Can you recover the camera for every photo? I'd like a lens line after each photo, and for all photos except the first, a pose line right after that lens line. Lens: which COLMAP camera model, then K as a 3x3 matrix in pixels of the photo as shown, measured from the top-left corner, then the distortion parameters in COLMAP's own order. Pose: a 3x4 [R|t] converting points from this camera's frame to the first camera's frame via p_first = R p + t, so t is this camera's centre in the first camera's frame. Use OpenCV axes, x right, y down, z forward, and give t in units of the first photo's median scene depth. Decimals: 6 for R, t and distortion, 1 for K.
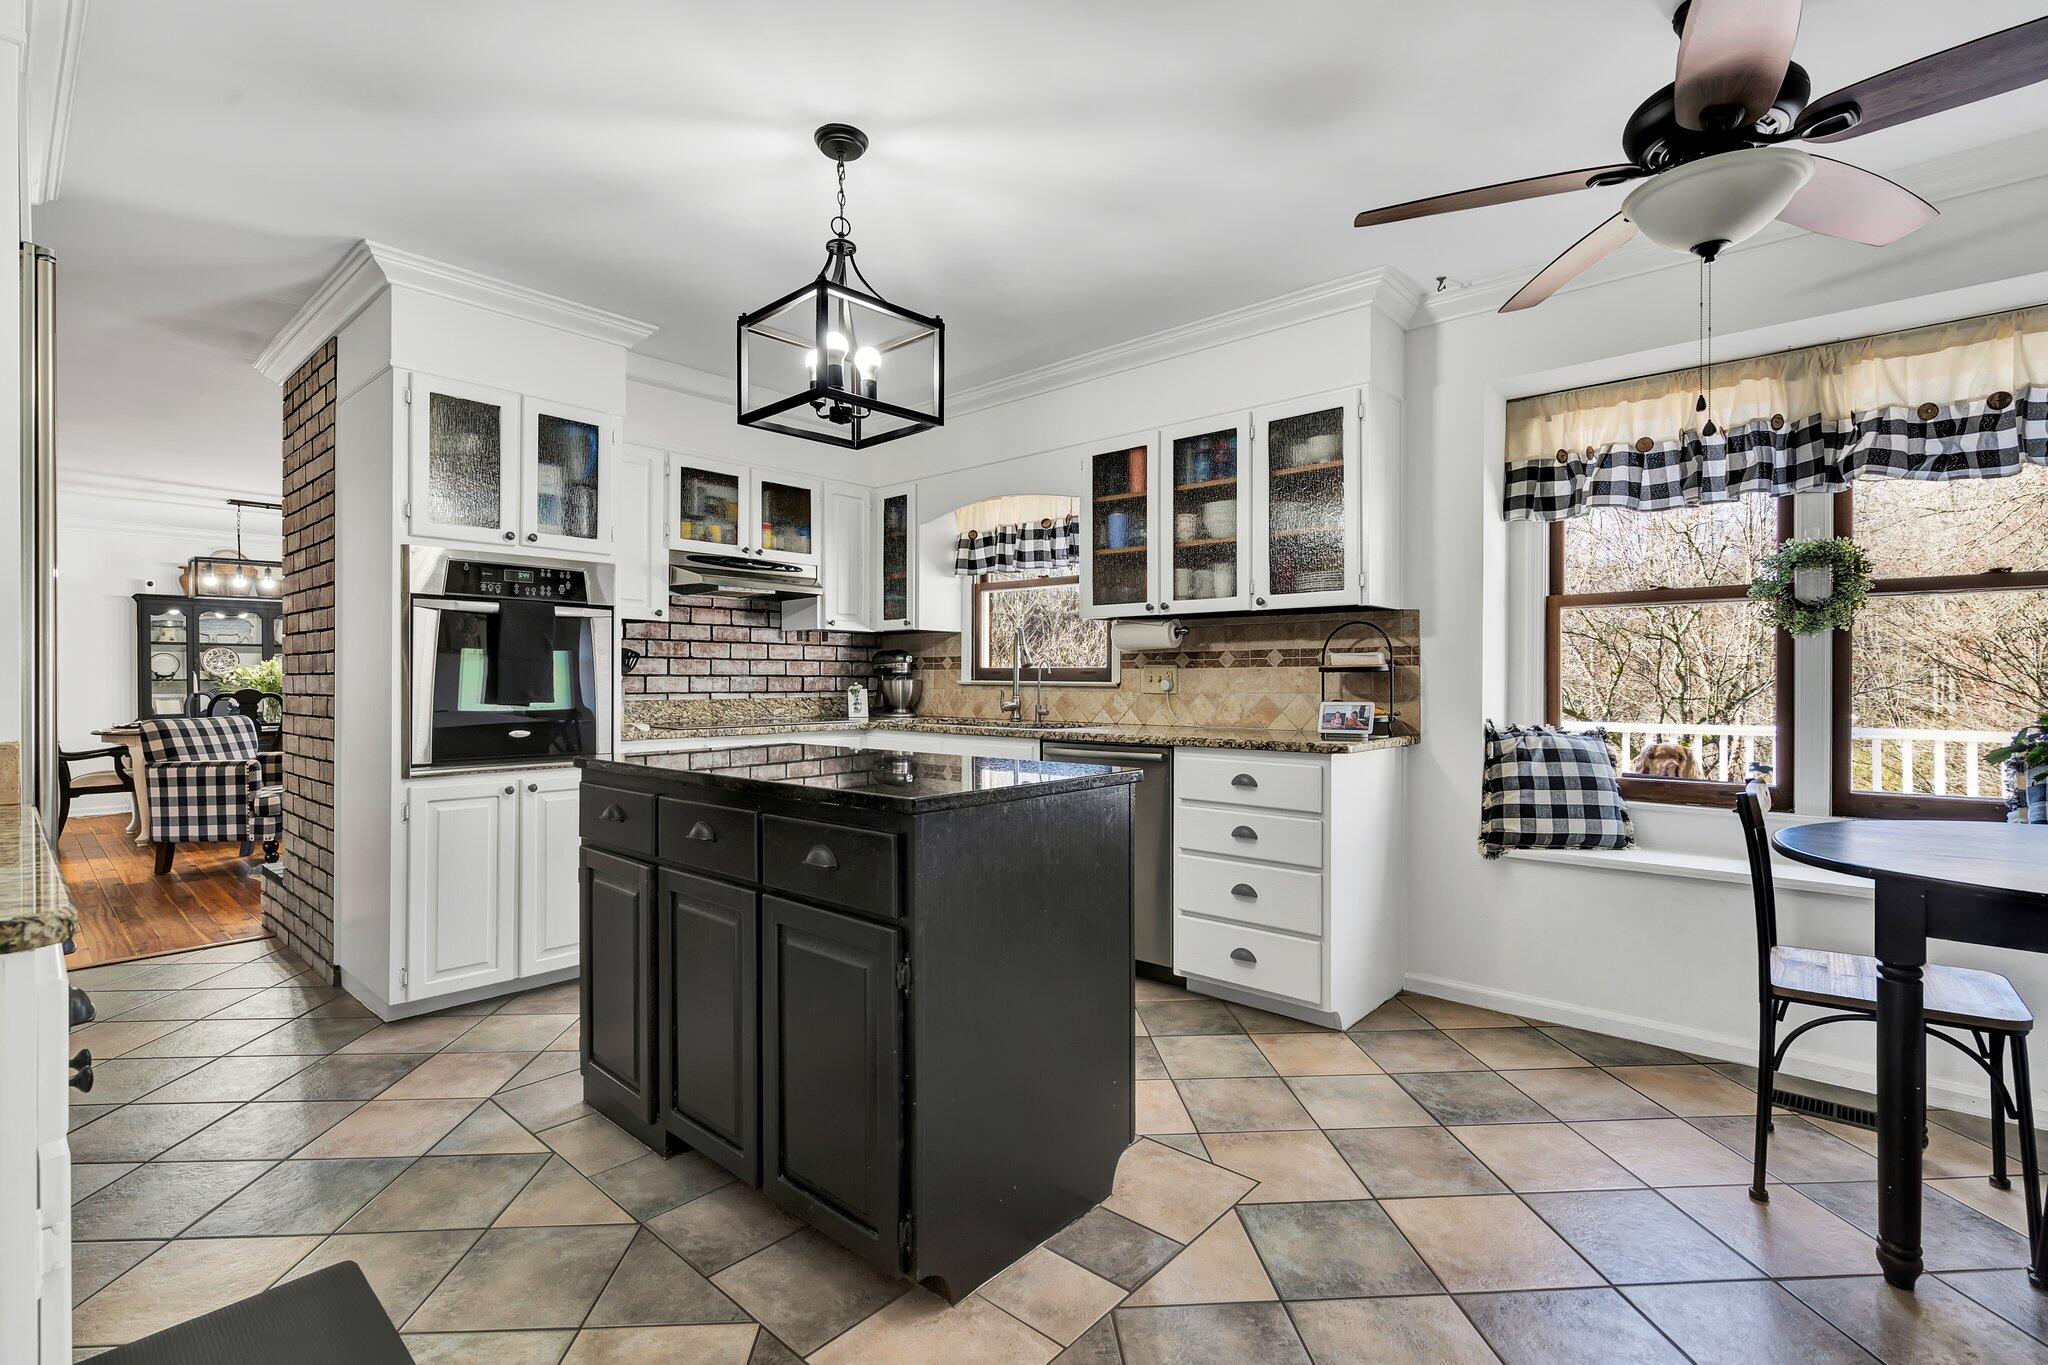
lens RADIAL K [[929.1, 0, 1019.4], [0, 929.1, 682.1], [0, 0, 1]] dist [0.000834, 0.000321]
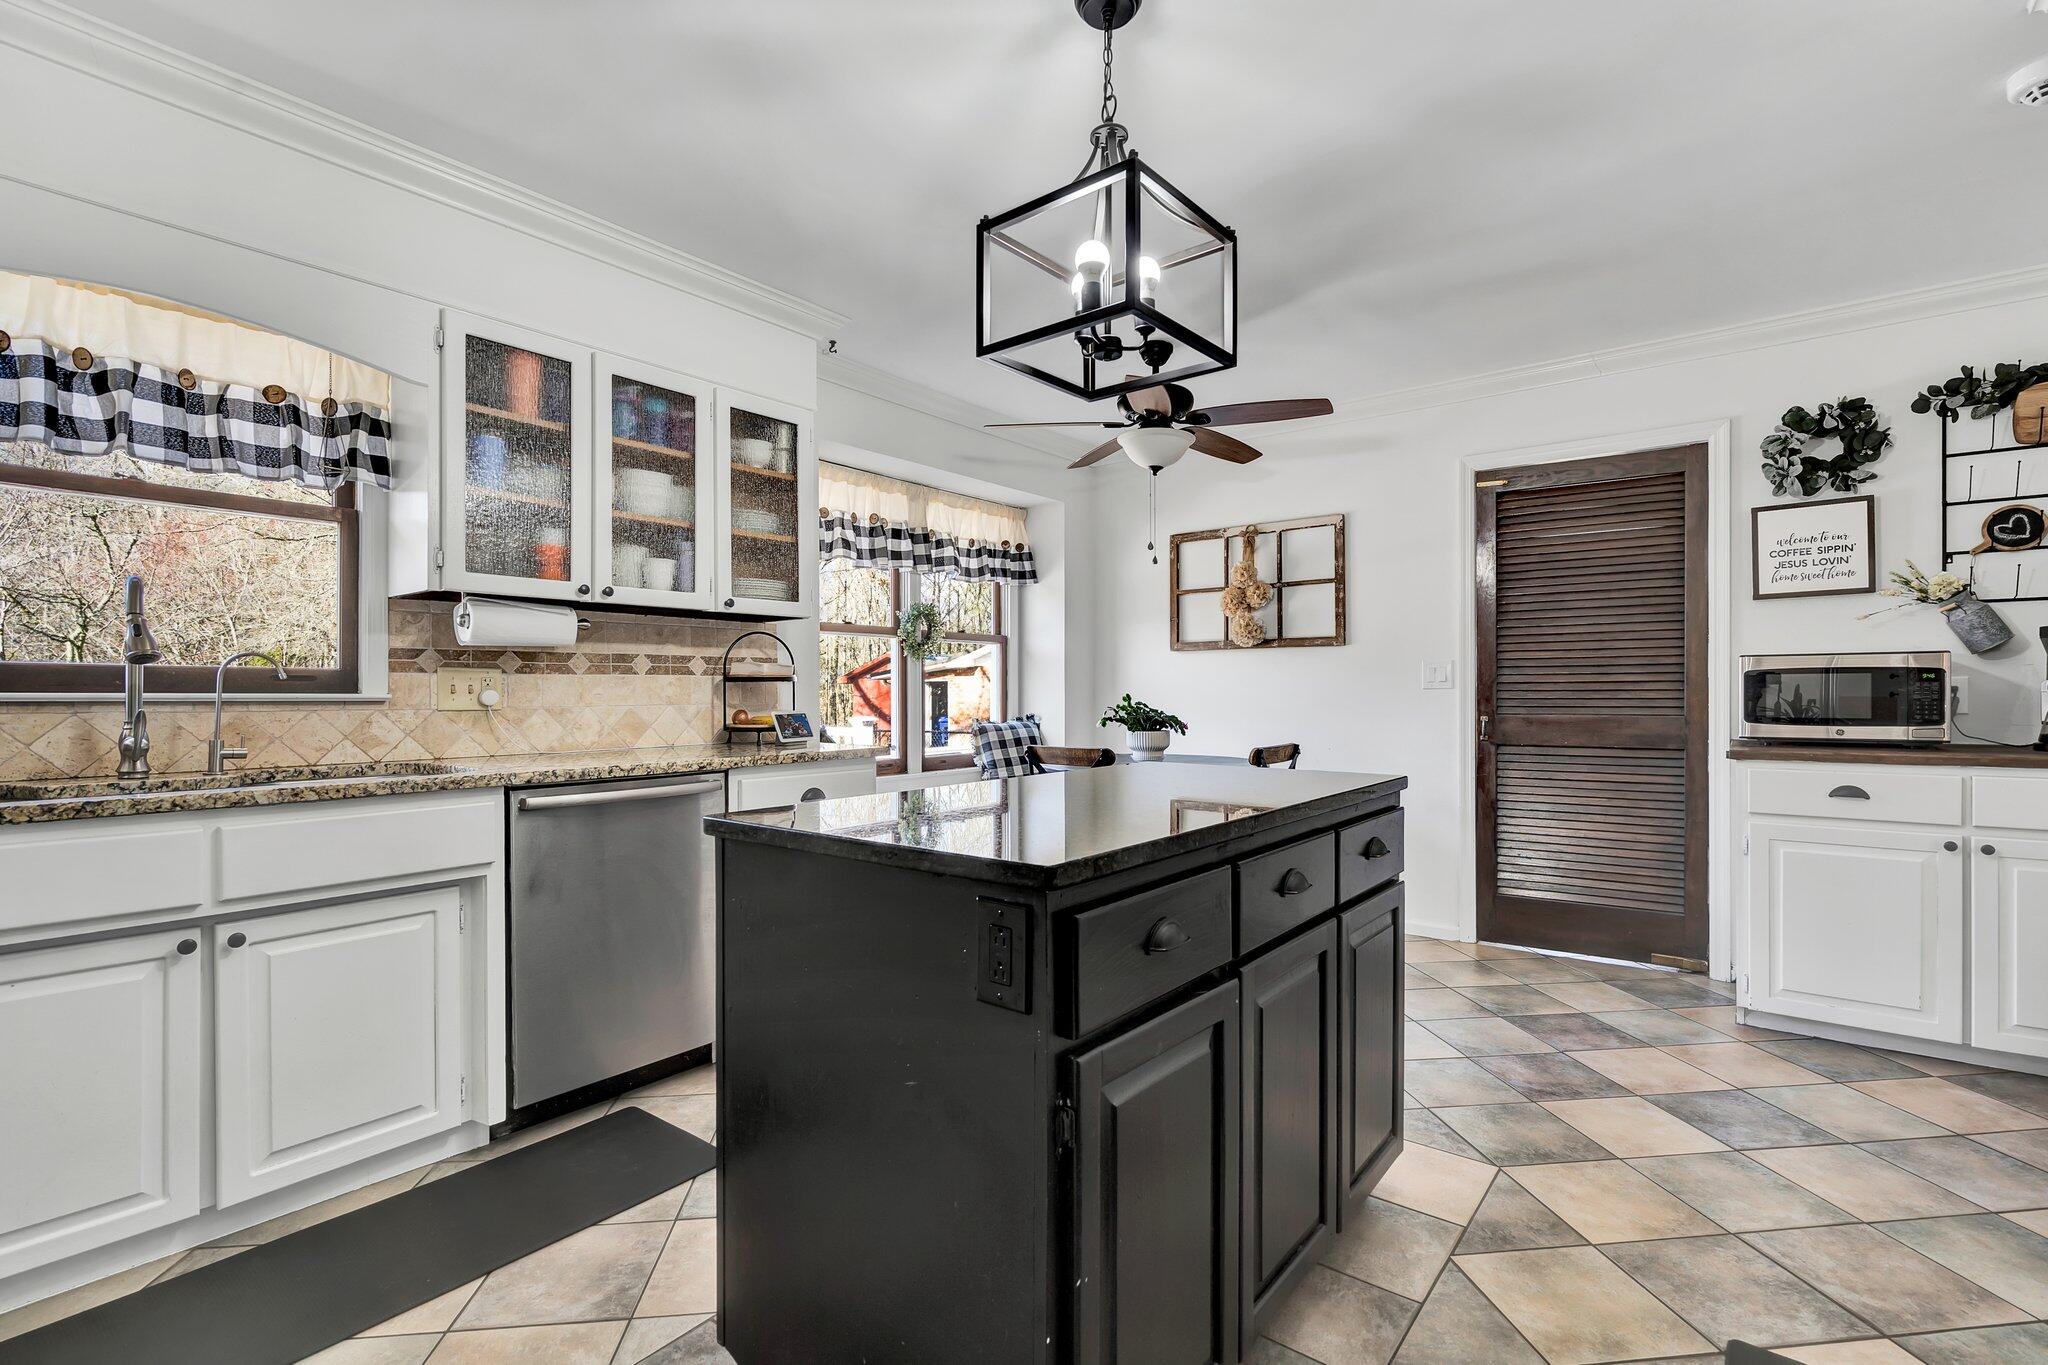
lens RADIAL K [[945.8, 0, 1030.3], [0, 945.8, 690.2], [0, 0, 1]] dist [-0.000213, 0.000002]
pose [[-0.064580, 0.000214, 0.997912, -0.605591], [0.005489, 0.999985, 0.000141, -0.000188], [-0.997897, 0.005486, -0.064581, 0.686331]]
